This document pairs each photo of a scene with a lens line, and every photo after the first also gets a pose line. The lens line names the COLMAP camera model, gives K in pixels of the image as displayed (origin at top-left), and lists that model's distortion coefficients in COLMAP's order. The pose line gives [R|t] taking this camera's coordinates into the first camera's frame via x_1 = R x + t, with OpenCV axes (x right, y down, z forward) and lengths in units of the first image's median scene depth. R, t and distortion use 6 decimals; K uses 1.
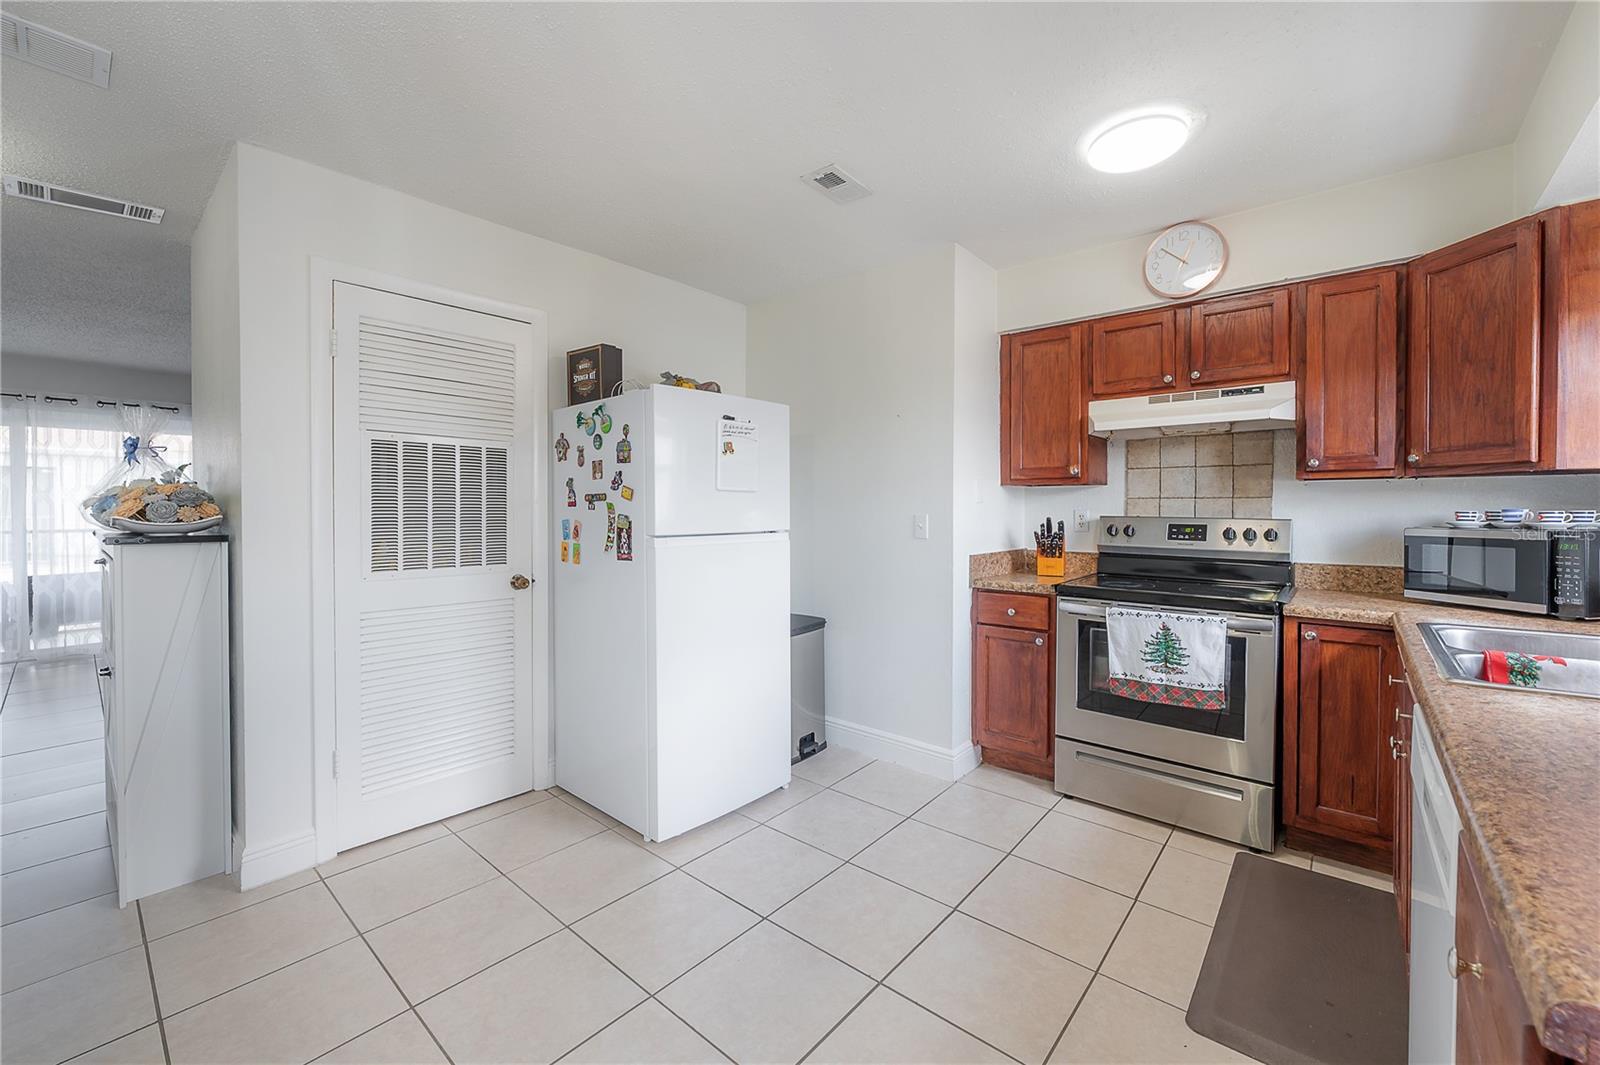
lens RADIAL K [[640.3, 0, 796.5], [0, 640.3, 516.9], [0, 0, 1]] dist [-0.000247, -0.000016]
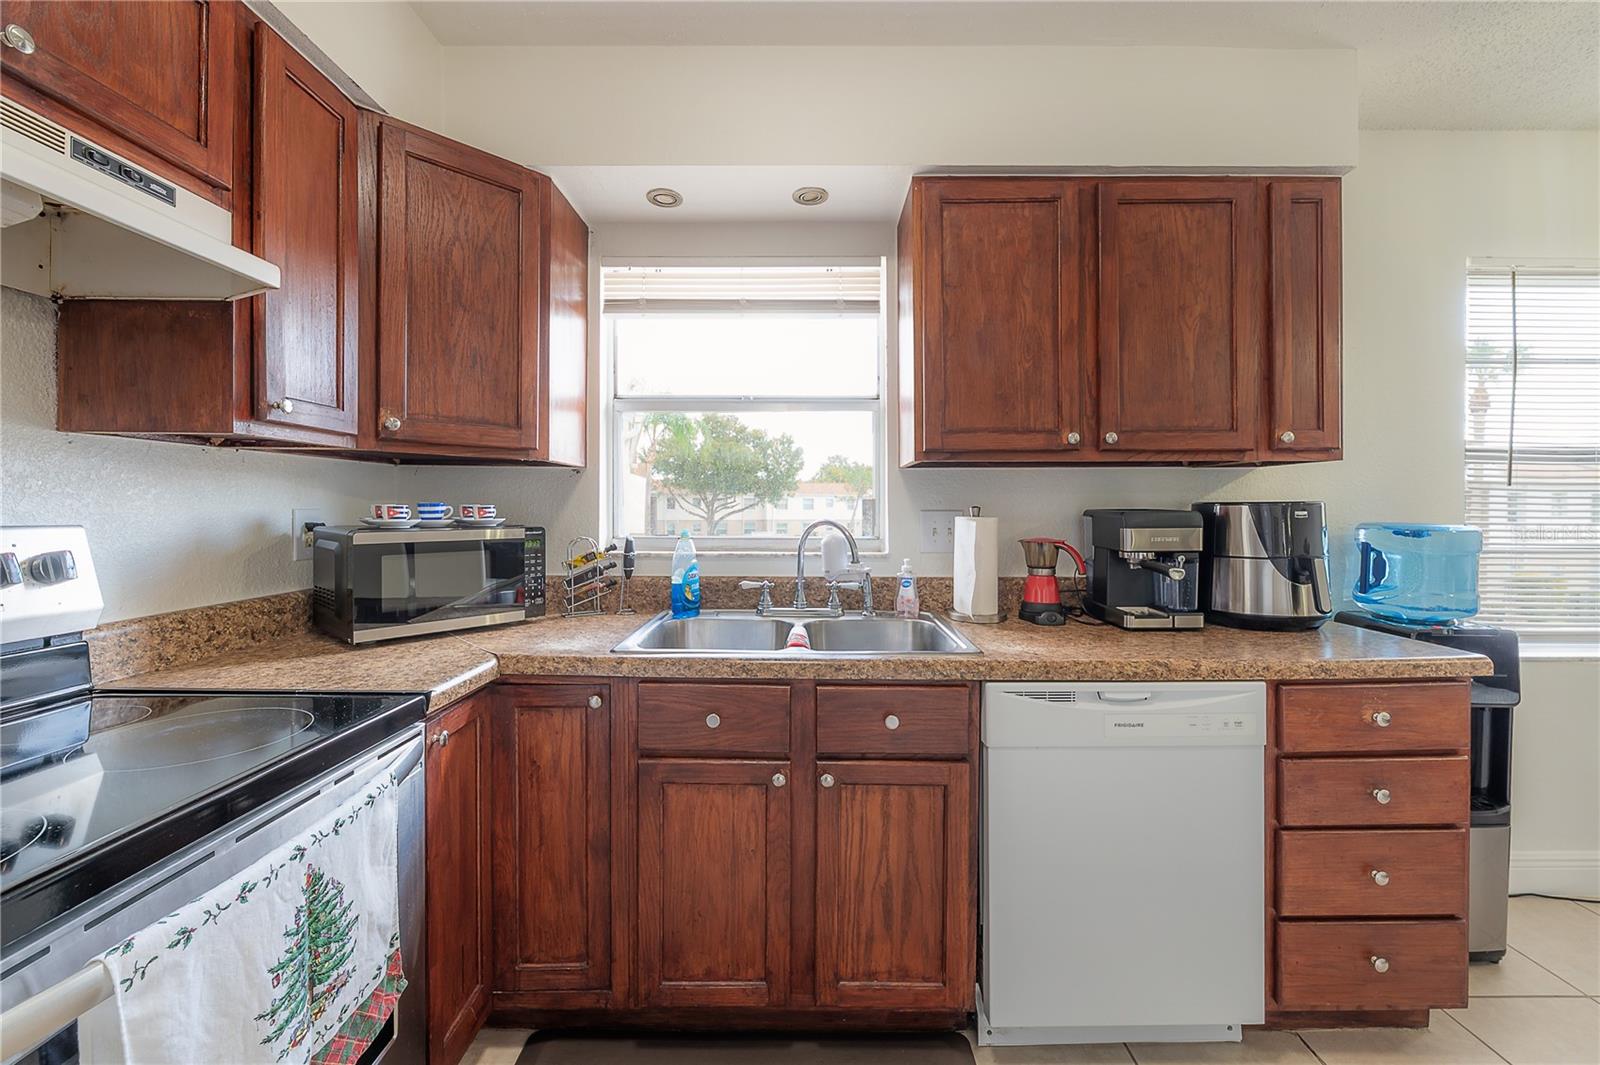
lens RADIAL K [[640.1, 0, 803.5], [0, 640.1, 514.9], [0, 0, 1]] dist [0.000558, 0.000187]
pose [[-0.655431, -0.012048, 0.755159, 0.171978], [0.003527, 0.999813, 0.019013, -0.008776], [-0.755247, 0.015125, -0.655266, 0.947635]]
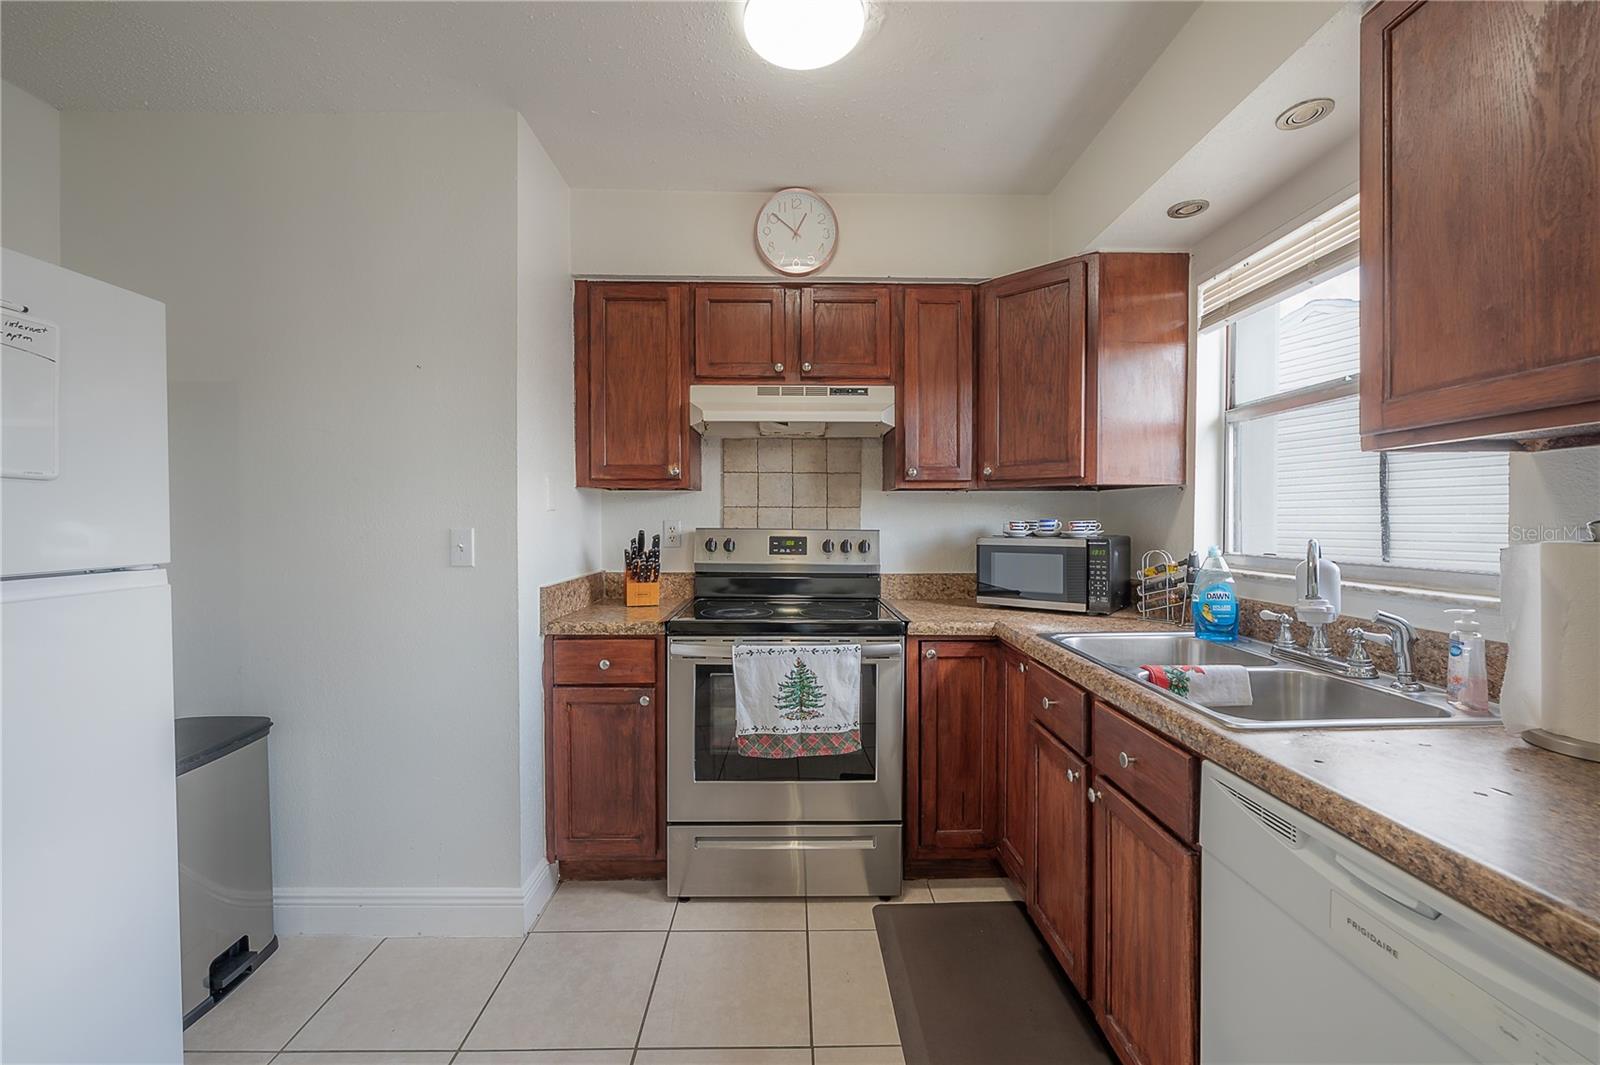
lens RADIAL K [[642.1, 0, 796.5], [0, 642.1, 530.1], [0, 0, 1]] dist [-0.008020, 0.000003]
pose [[0.746597, -0.011219, 0.665182, 0.024960], [0.008296, 0.999937, 0.007554, -0.004708], [-0.665225, -0.000122, 0.746643, 0.360964]]
